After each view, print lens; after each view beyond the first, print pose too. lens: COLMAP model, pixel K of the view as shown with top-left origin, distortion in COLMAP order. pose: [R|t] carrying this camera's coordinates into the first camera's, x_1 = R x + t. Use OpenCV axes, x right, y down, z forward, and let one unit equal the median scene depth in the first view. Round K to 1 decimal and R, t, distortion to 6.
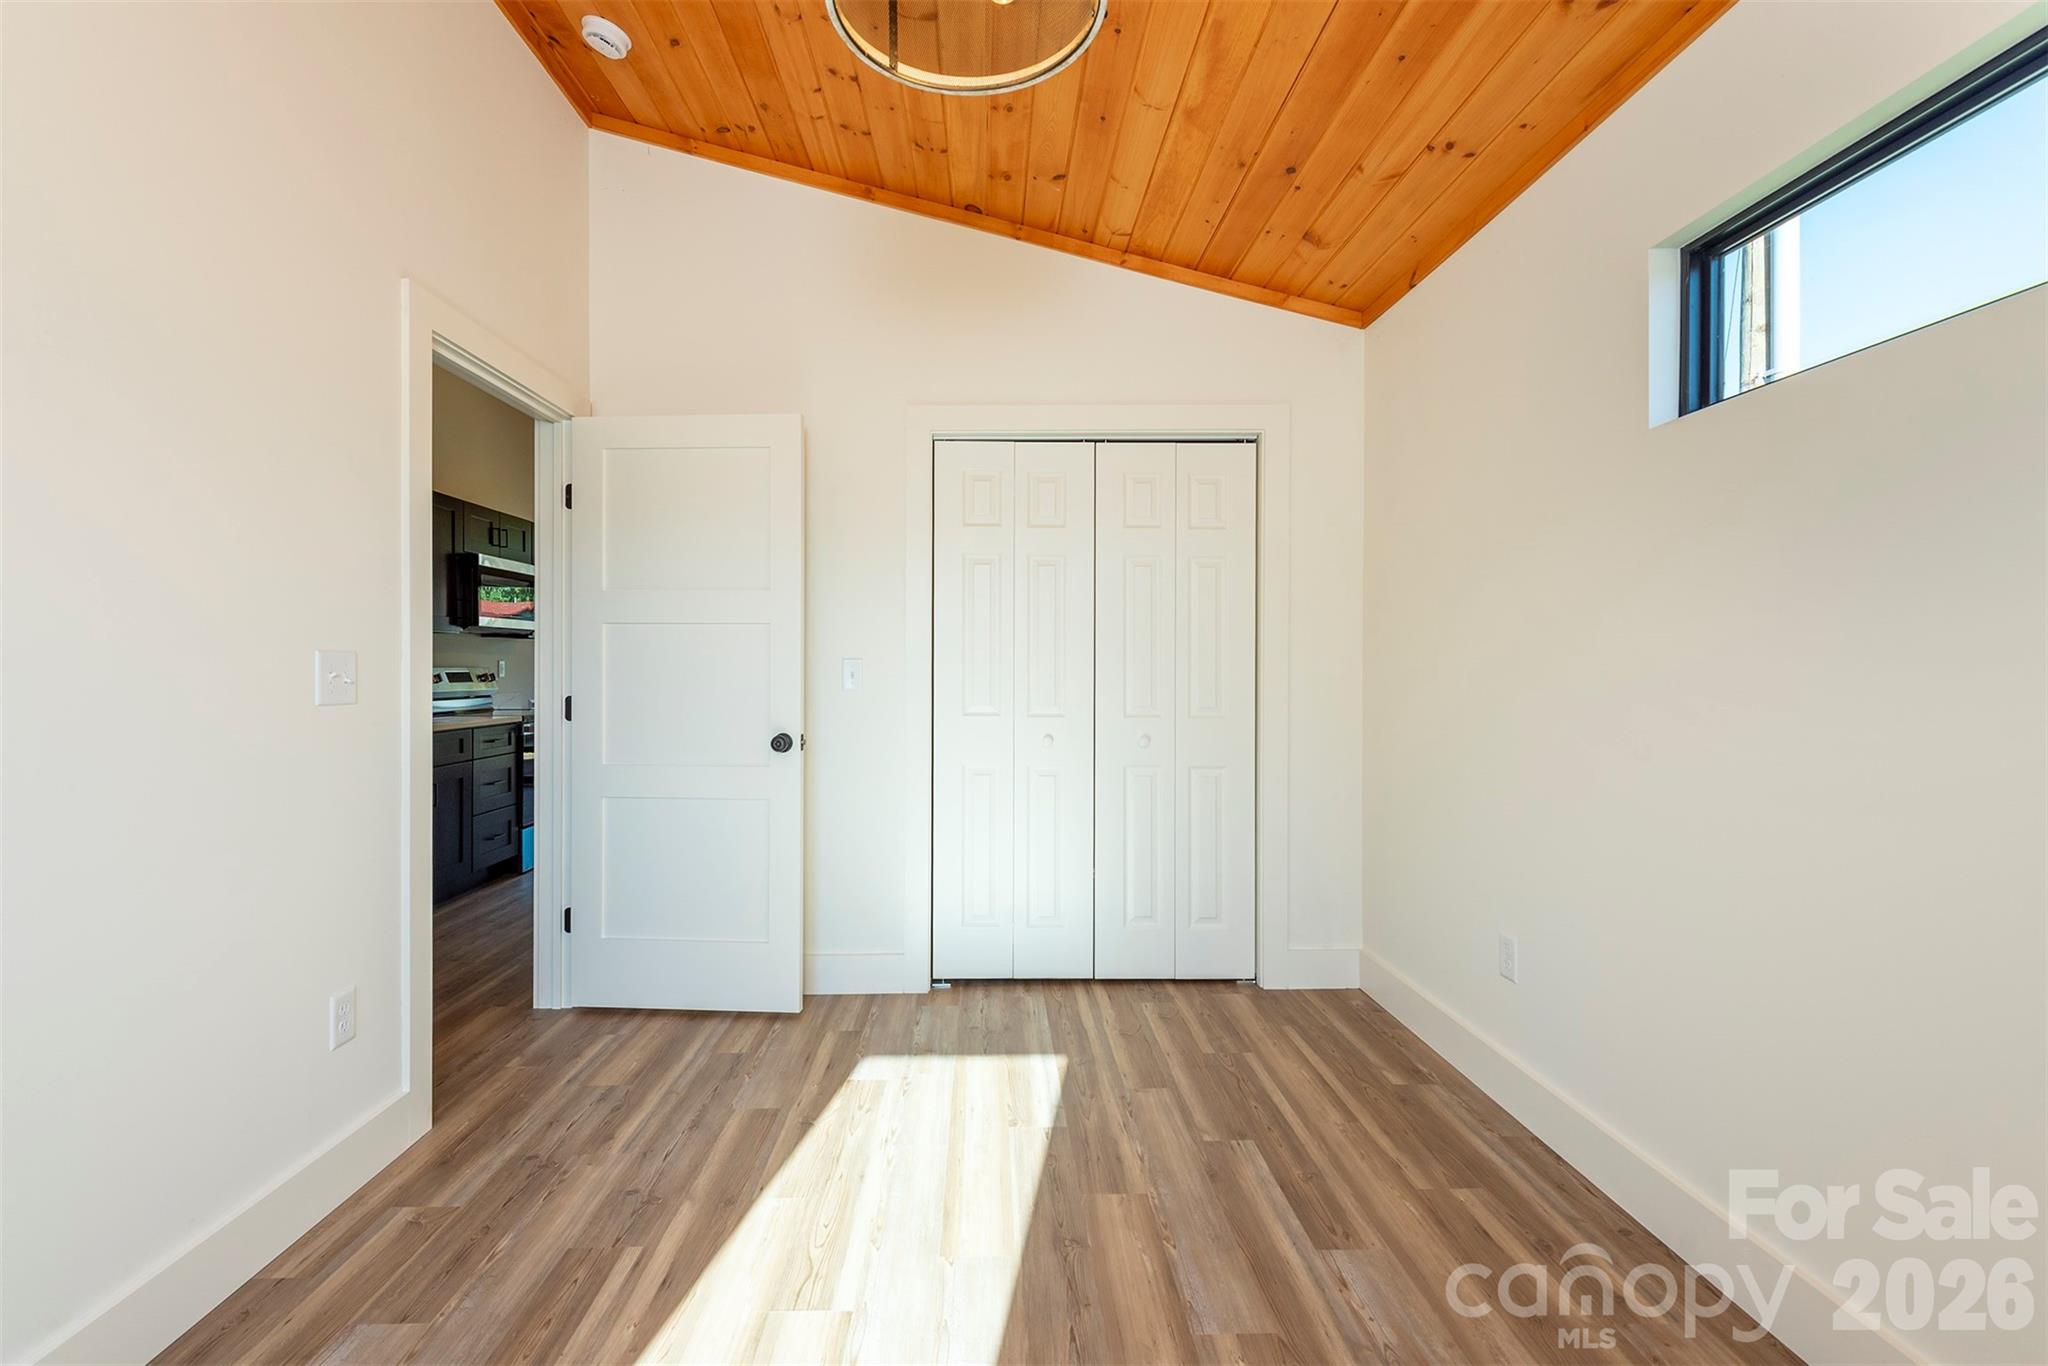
lens RADIAL K [[877.2, 0, 1018.4], [0, 877.2, 674.0], [0, 0, 1]] dist [0.007502, -0.001482]
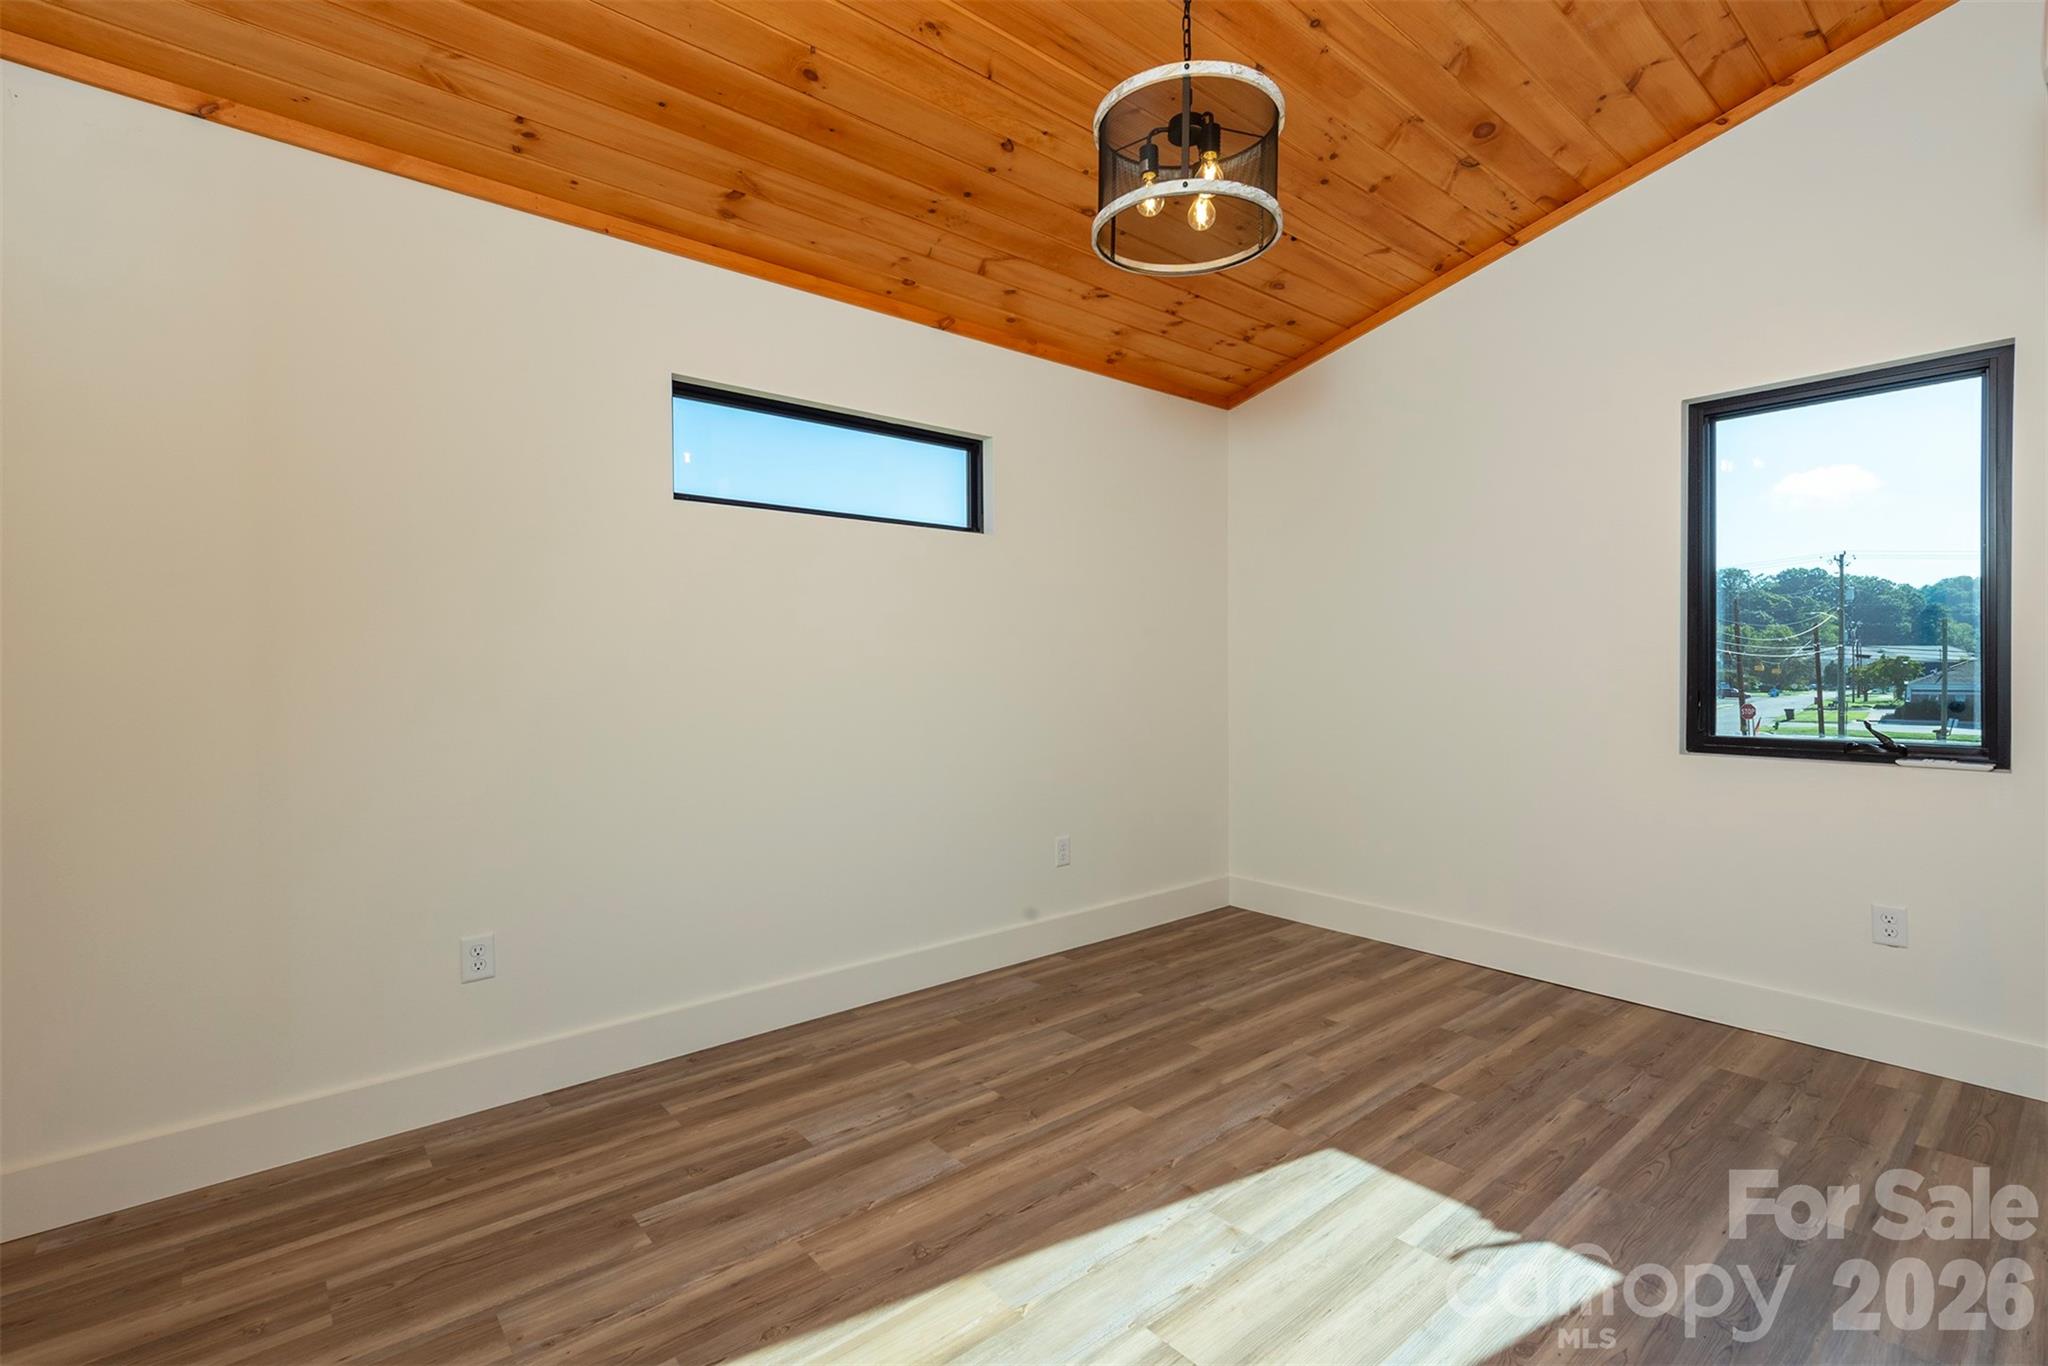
lens RADIAL K [[877.2, 0, 1018.6], [0, 877.2, 677.9], [0, 0, 1]] dist [0.007502, -0.001482]
pose [[-0.599908, -0.004870, 0.800054, -0.648747], [0.005329, 0.999935, 0.010083, 0.017236], [-0.800051, 0.010313, -0.599843, 1.266162]]
